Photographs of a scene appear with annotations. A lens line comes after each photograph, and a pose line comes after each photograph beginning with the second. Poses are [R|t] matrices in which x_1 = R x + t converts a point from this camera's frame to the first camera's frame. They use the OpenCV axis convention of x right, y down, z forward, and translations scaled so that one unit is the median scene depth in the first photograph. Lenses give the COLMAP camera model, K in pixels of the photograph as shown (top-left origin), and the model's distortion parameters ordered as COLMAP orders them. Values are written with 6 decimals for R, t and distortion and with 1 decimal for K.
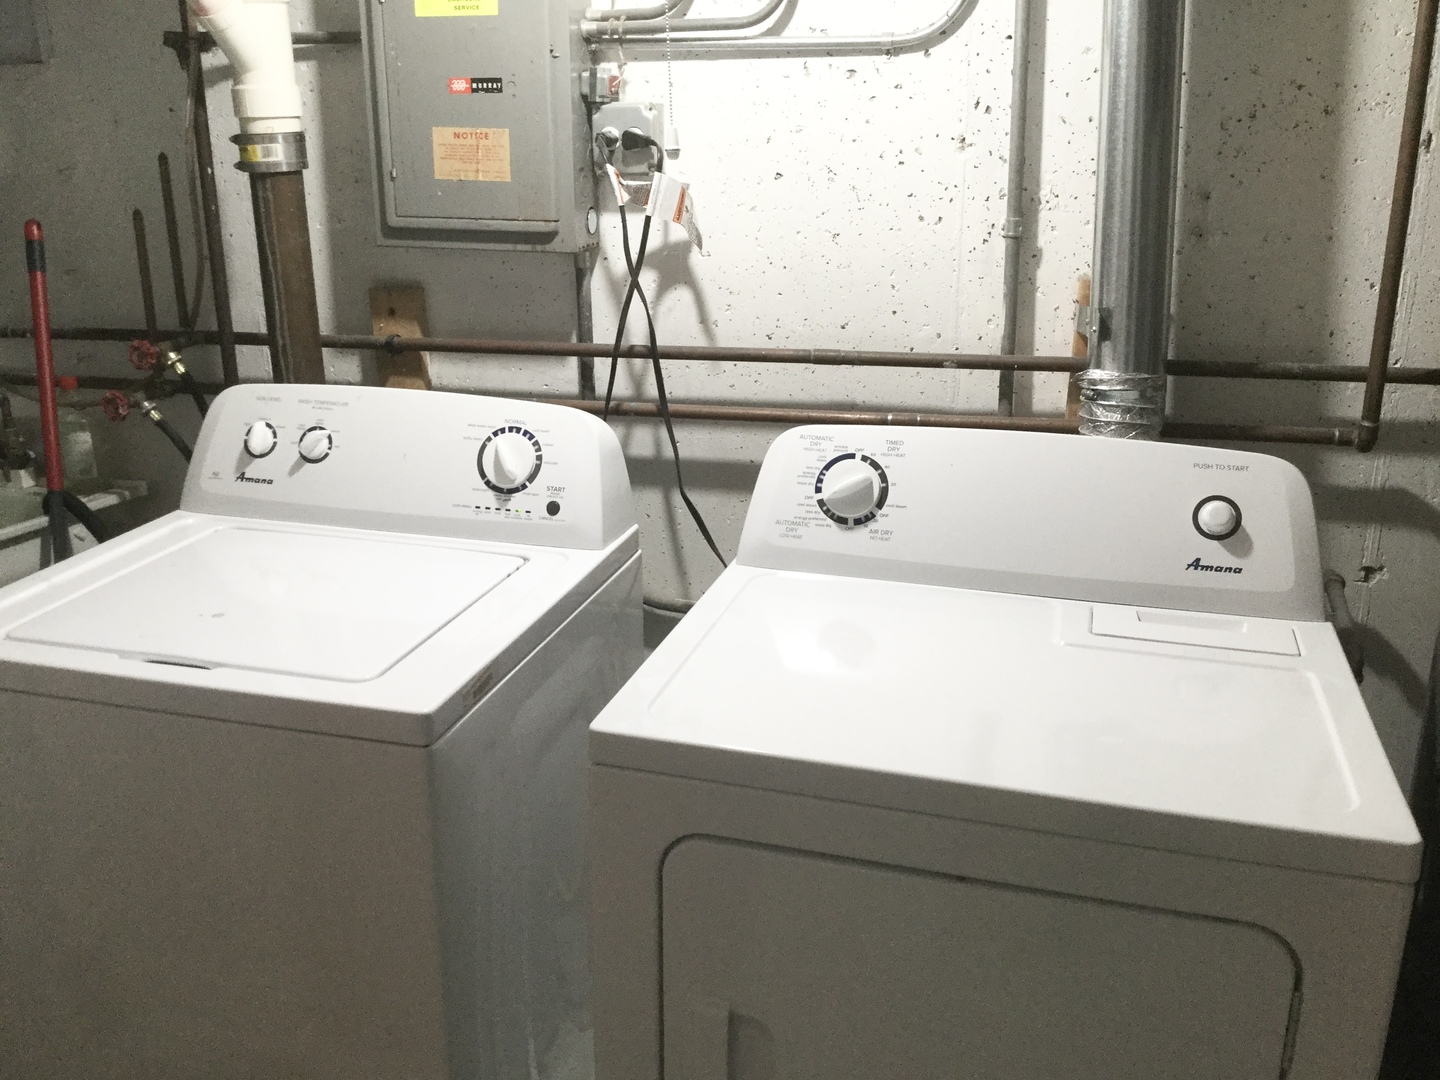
lens RADIAL K [[1301.6, 0, 759.3], [0, 1301.6, 566.0], [0, 0, 1]] dist [0.015234, 0.025005]
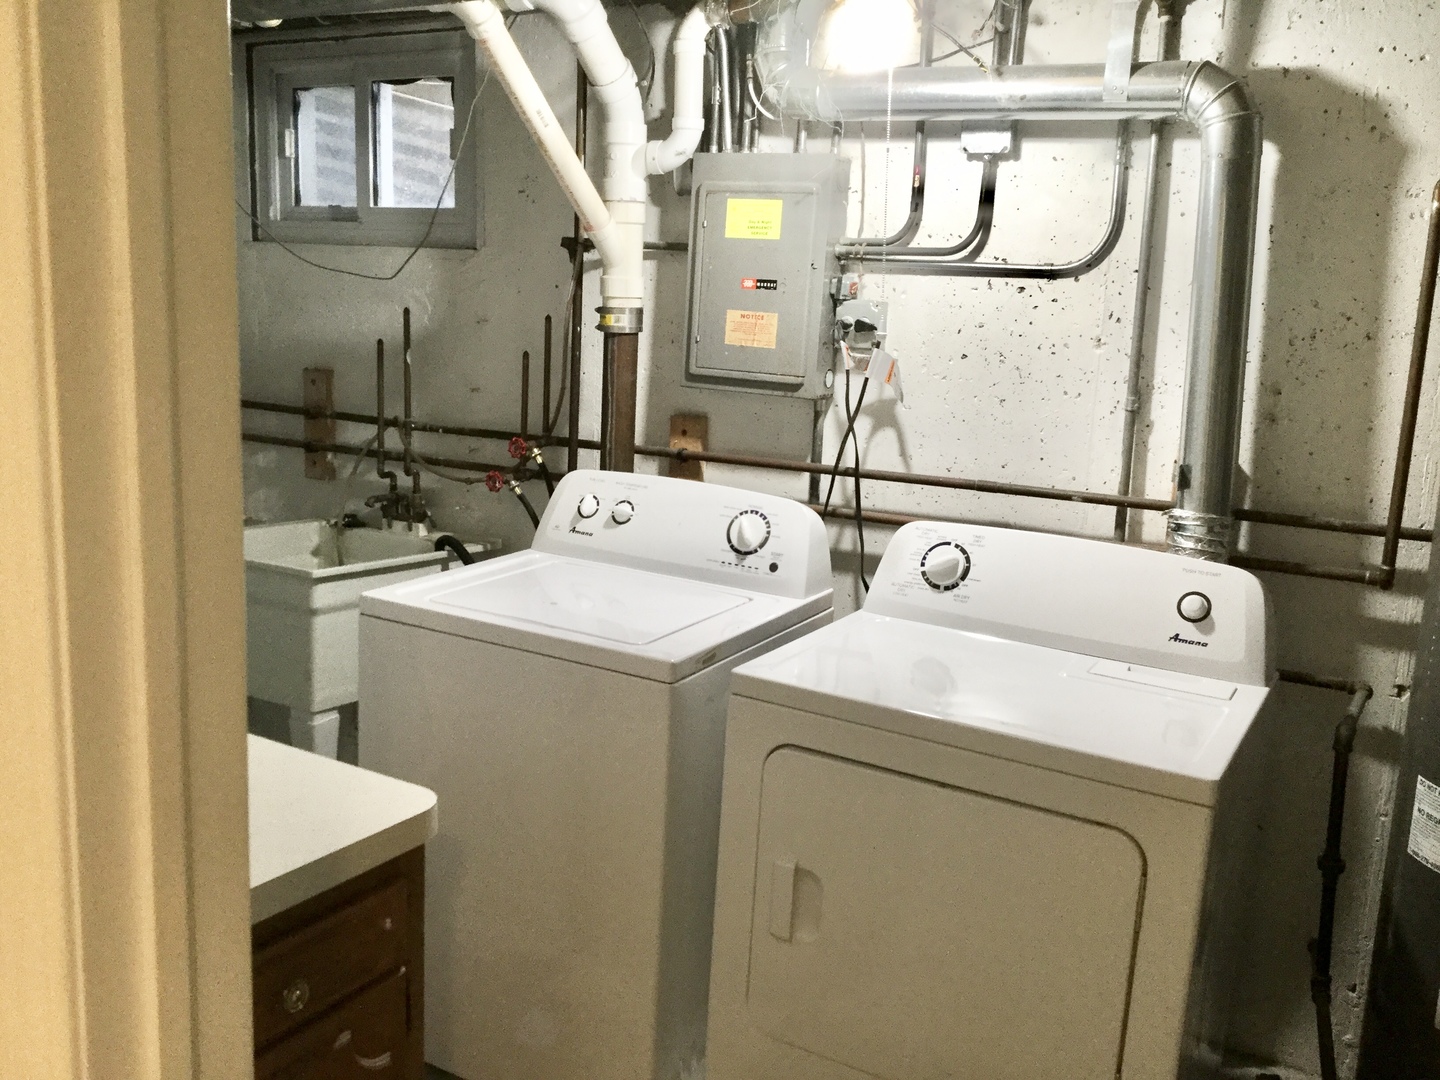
lens RADIAL K [[1301.6, 0, 717.9], [0, 1301.6, 541.0], [0, 0, 1]] dist [0.015234, 0.025005]
pose [[0.967308, 0.090849, -0.236773, 0.109142], [-0.117200, 0.988093, -0.099679, 0.065952], [0.224898, 0.124171, 0.966438, -0.383814]]
